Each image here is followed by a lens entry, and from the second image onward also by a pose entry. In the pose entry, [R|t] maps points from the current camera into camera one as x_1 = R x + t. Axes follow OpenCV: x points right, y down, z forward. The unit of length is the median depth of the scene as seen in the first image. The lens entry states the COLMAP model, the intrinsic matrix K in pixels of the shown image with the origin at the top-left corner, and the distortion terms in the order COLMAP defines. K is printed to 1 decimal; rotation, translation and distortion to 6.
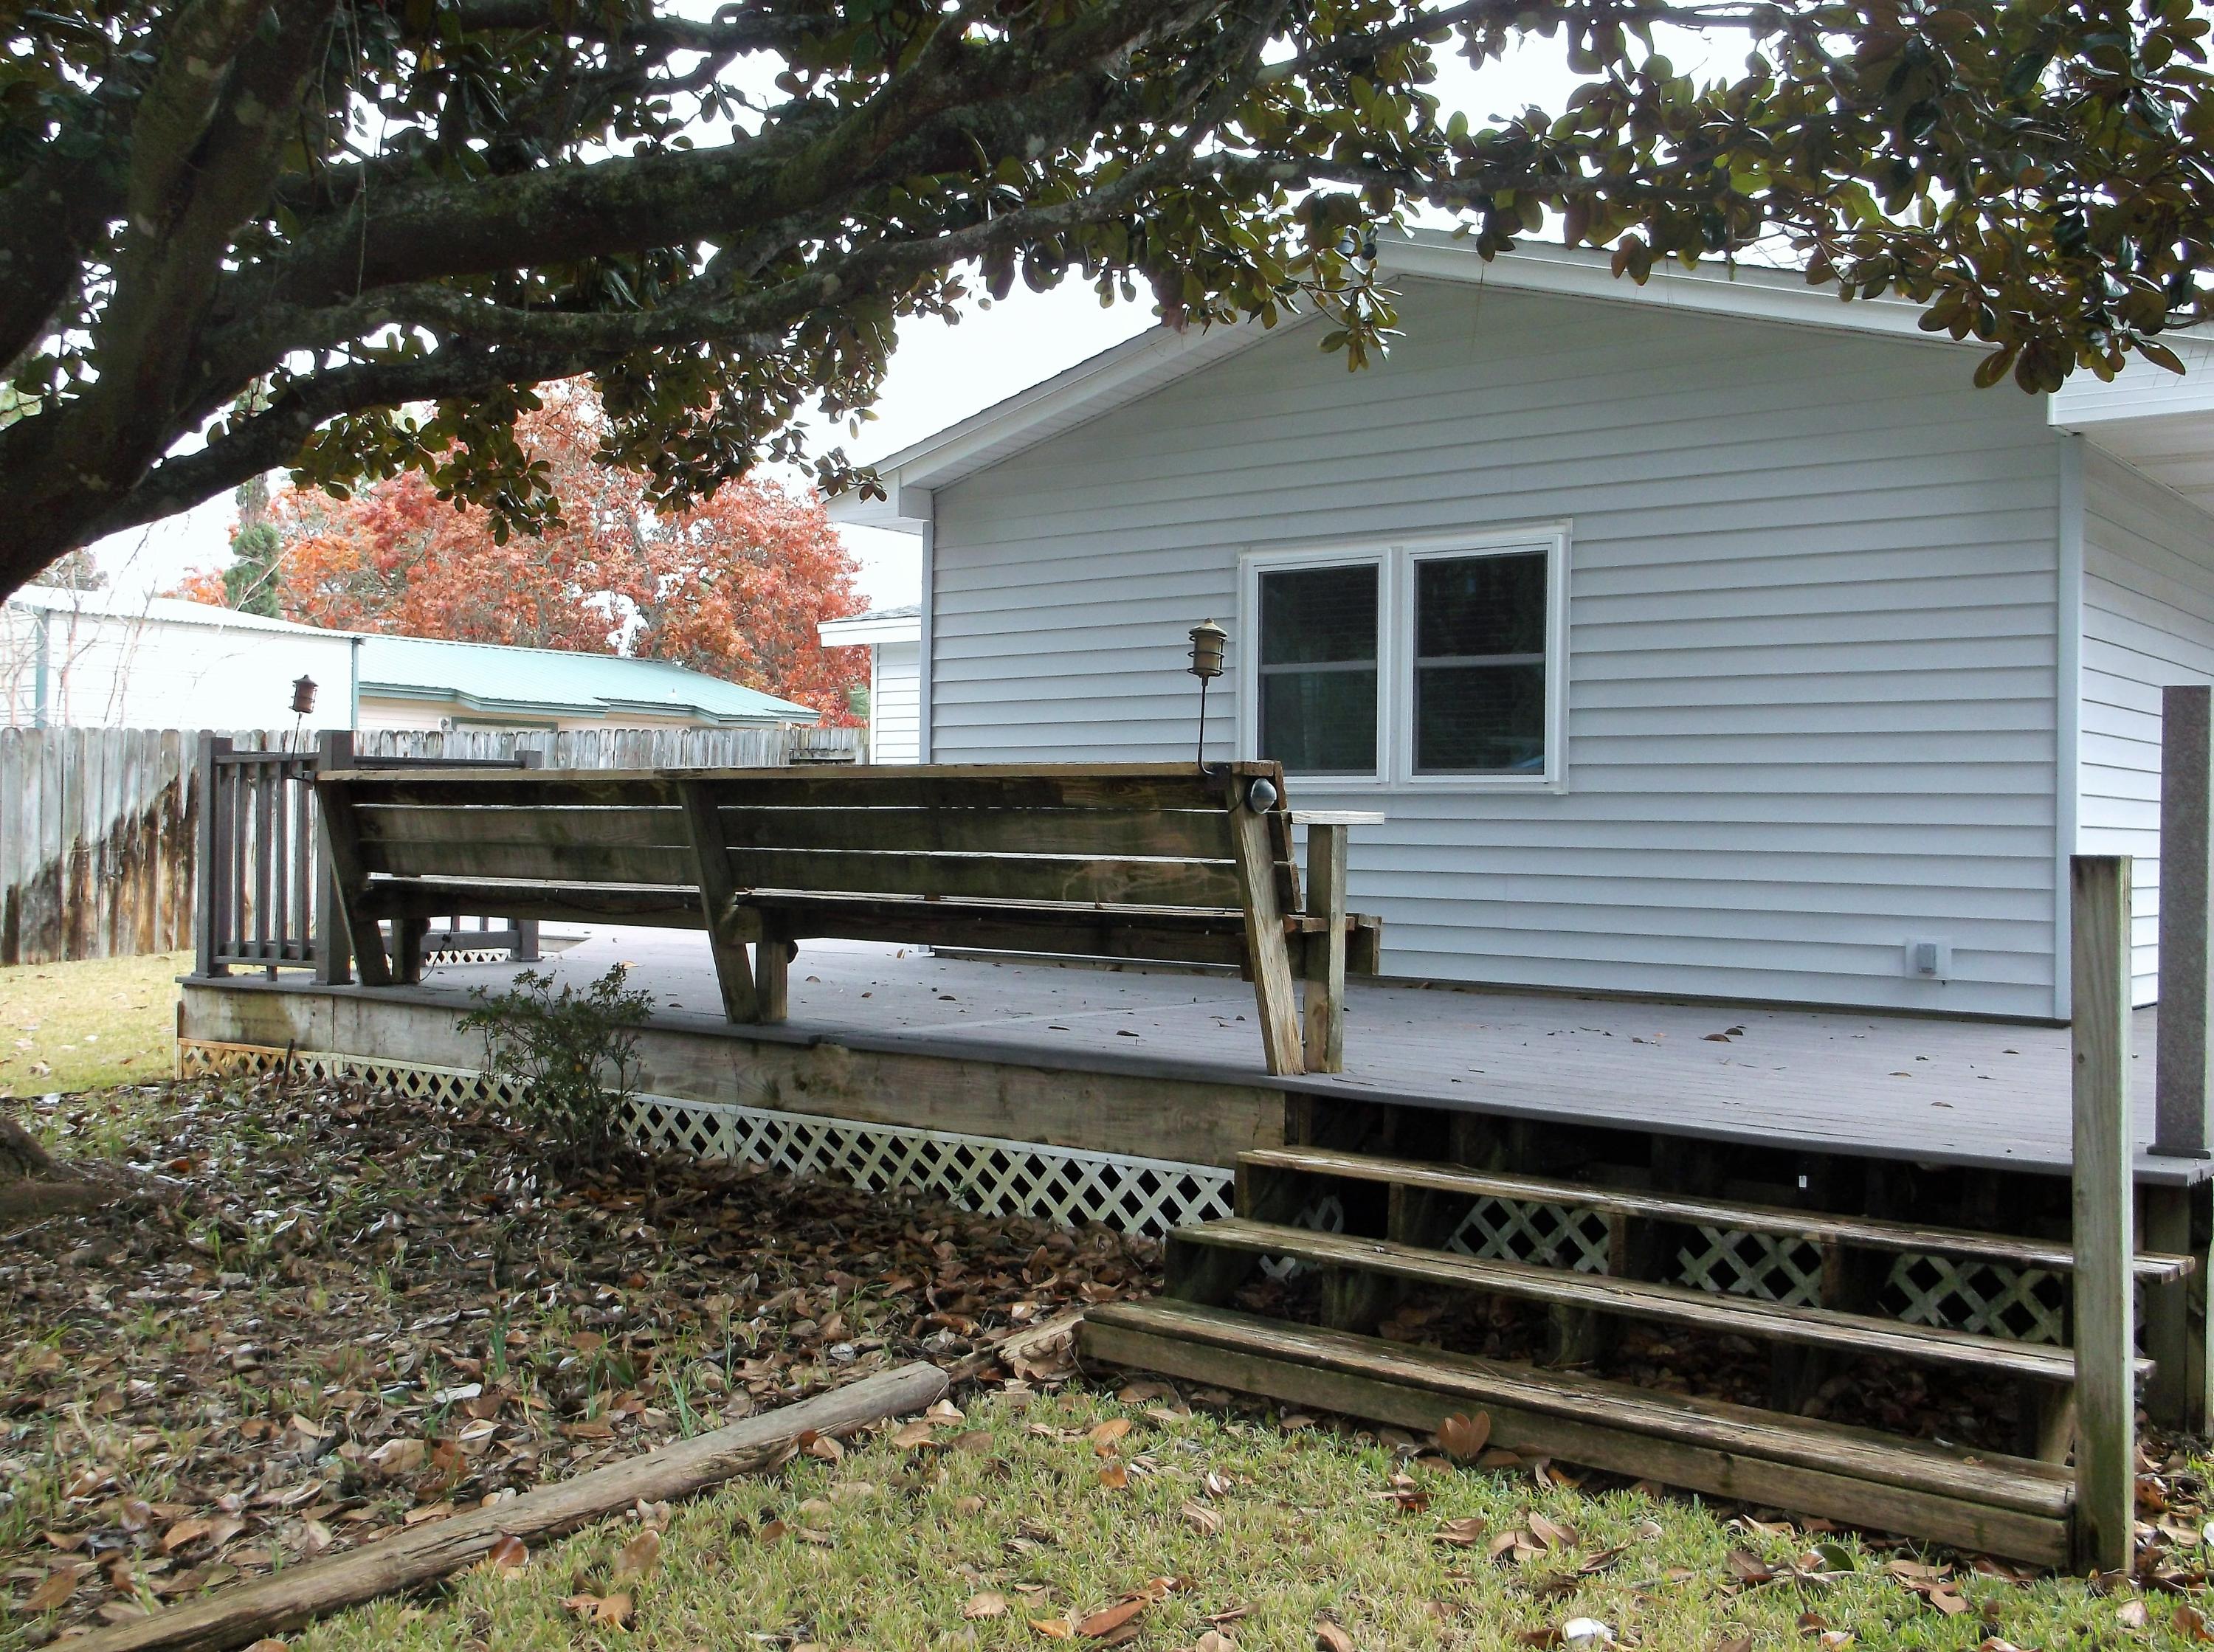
lens RADIAL K [[2176.5, 0, 1104.4], [0, 2176.5, 824.4], [0, 0, 1]] dist [0.006408, 0.000000]
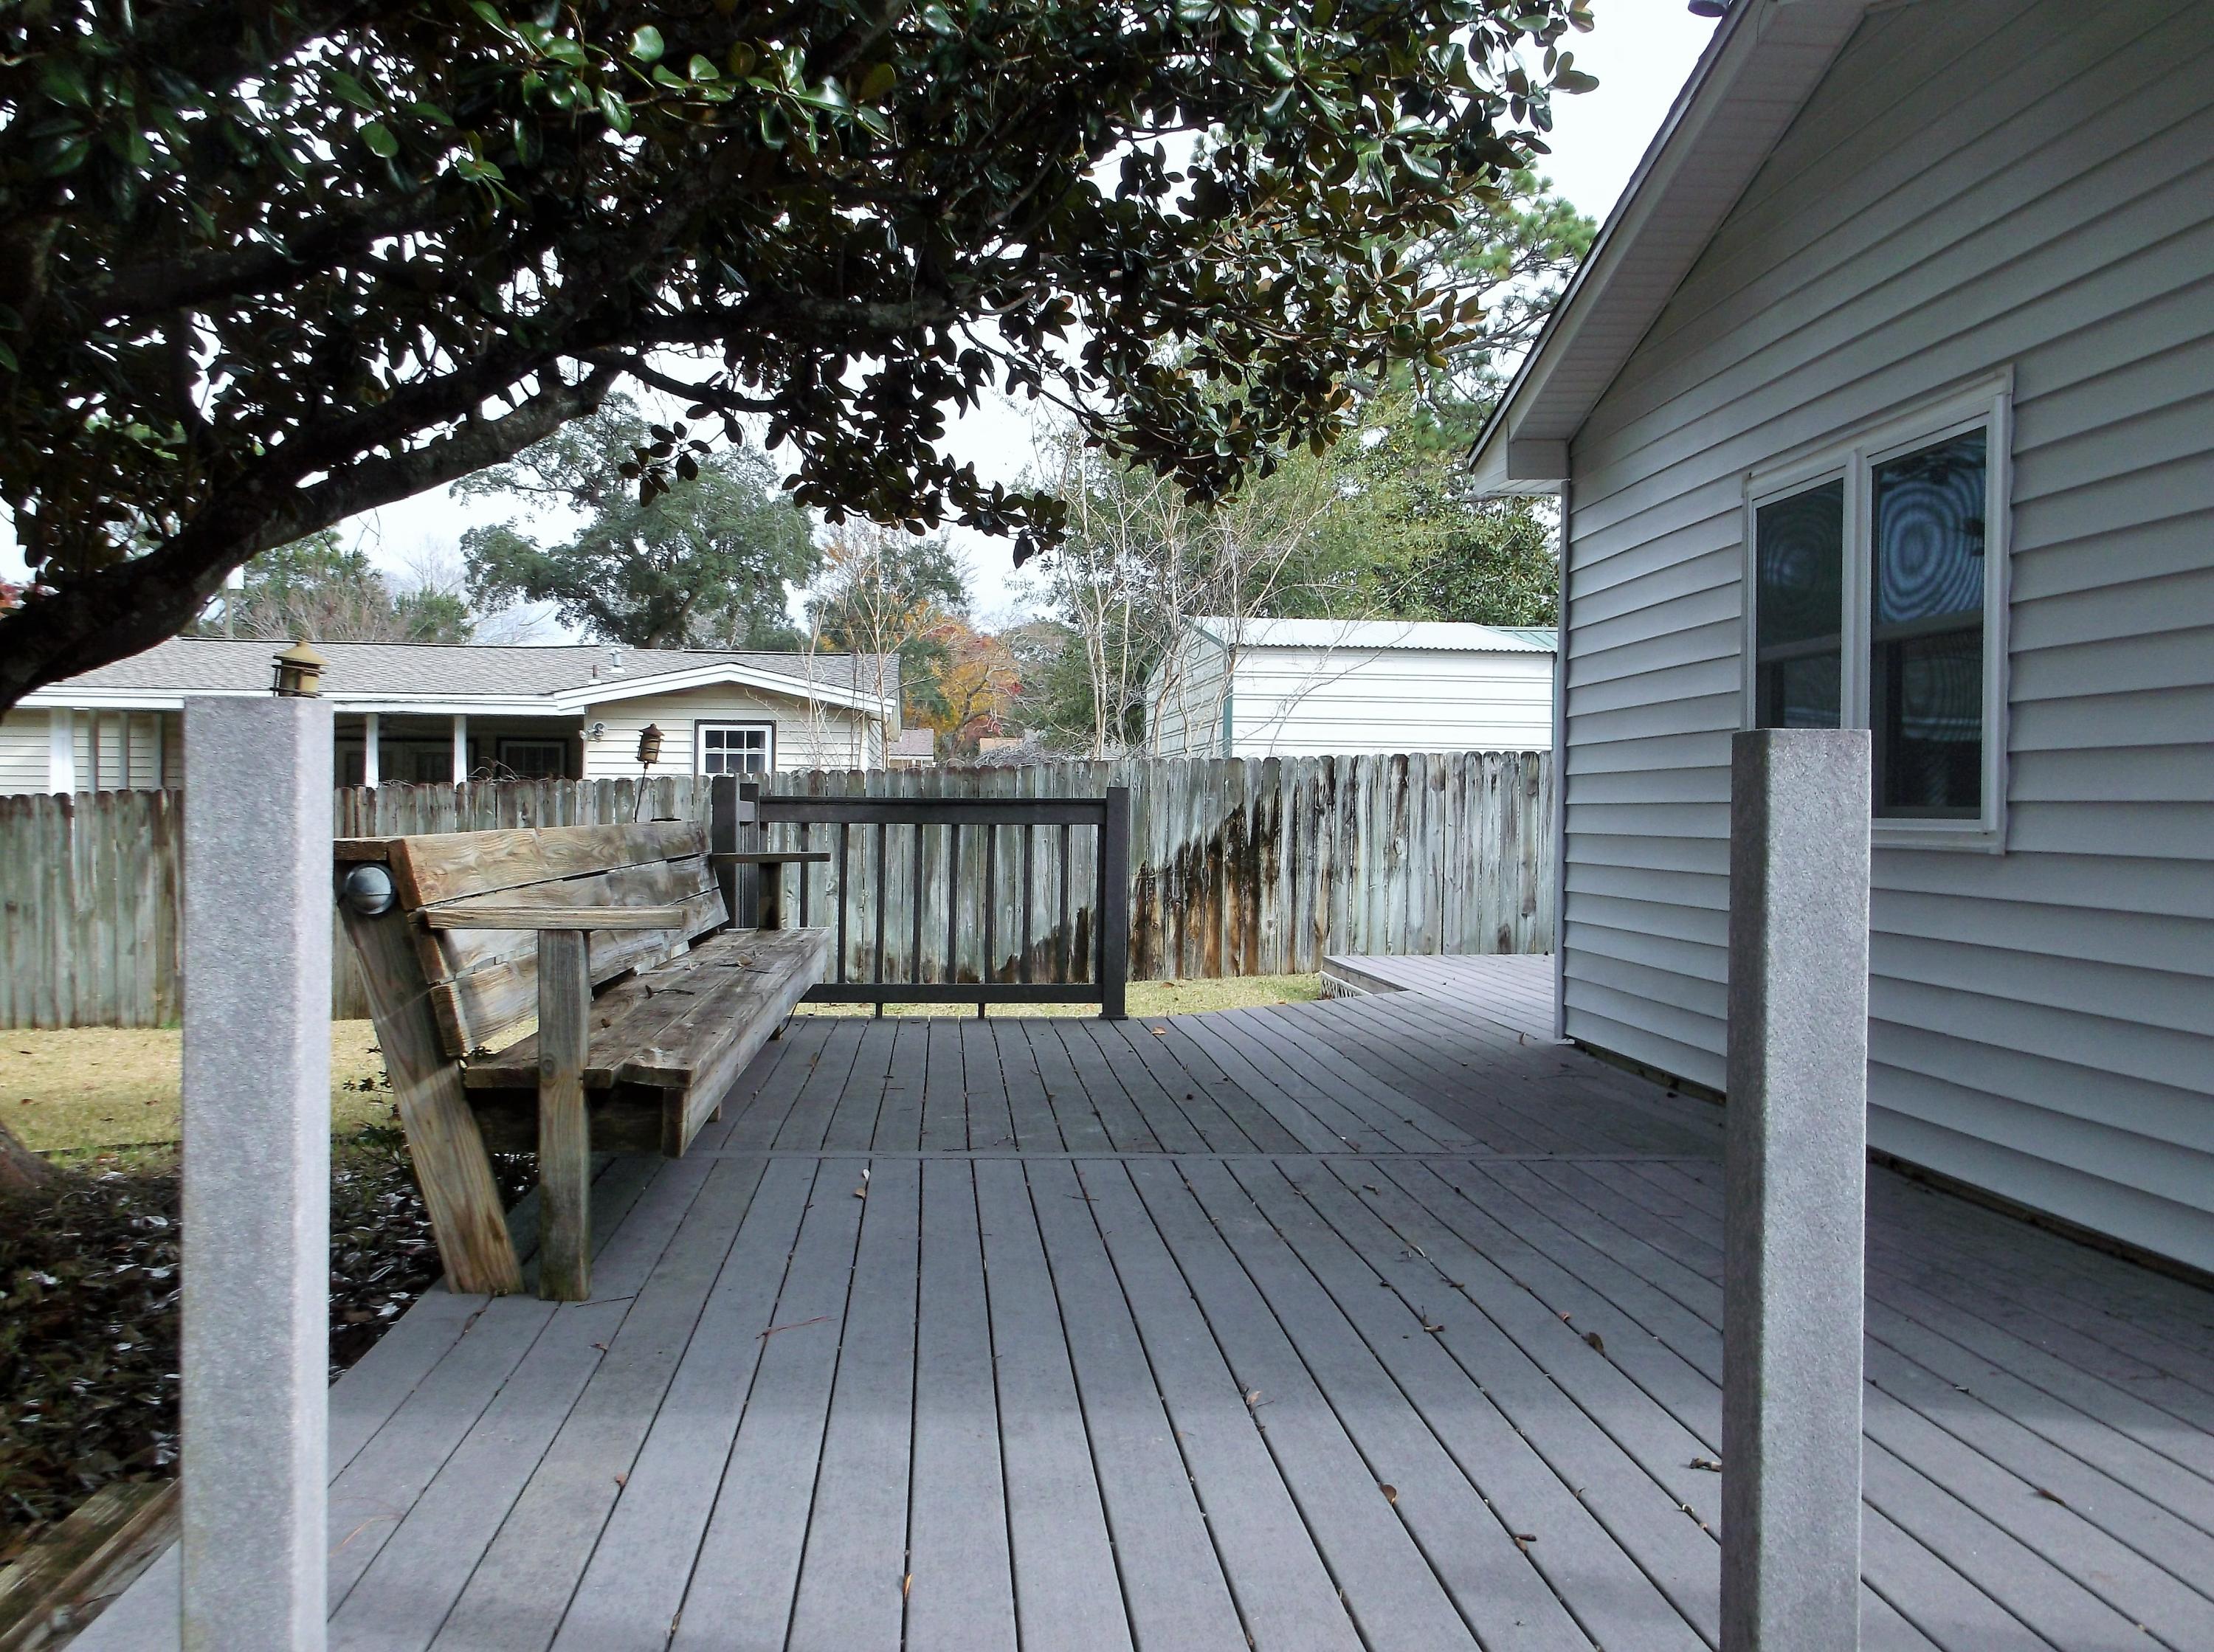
lens RADIAL K [[2176.5, 0, 1107.5], [0, 2176.5, 823.5], [0, 0, 1]] dist [0.006408, 0.000000]
pose [[0.674246, 0.000911, -0.738507, 0.287883], [-0.001804, 0.999998, -0.000414, -0.012857], [0.738505, 0.001611, 0.674246, 0.272519]]
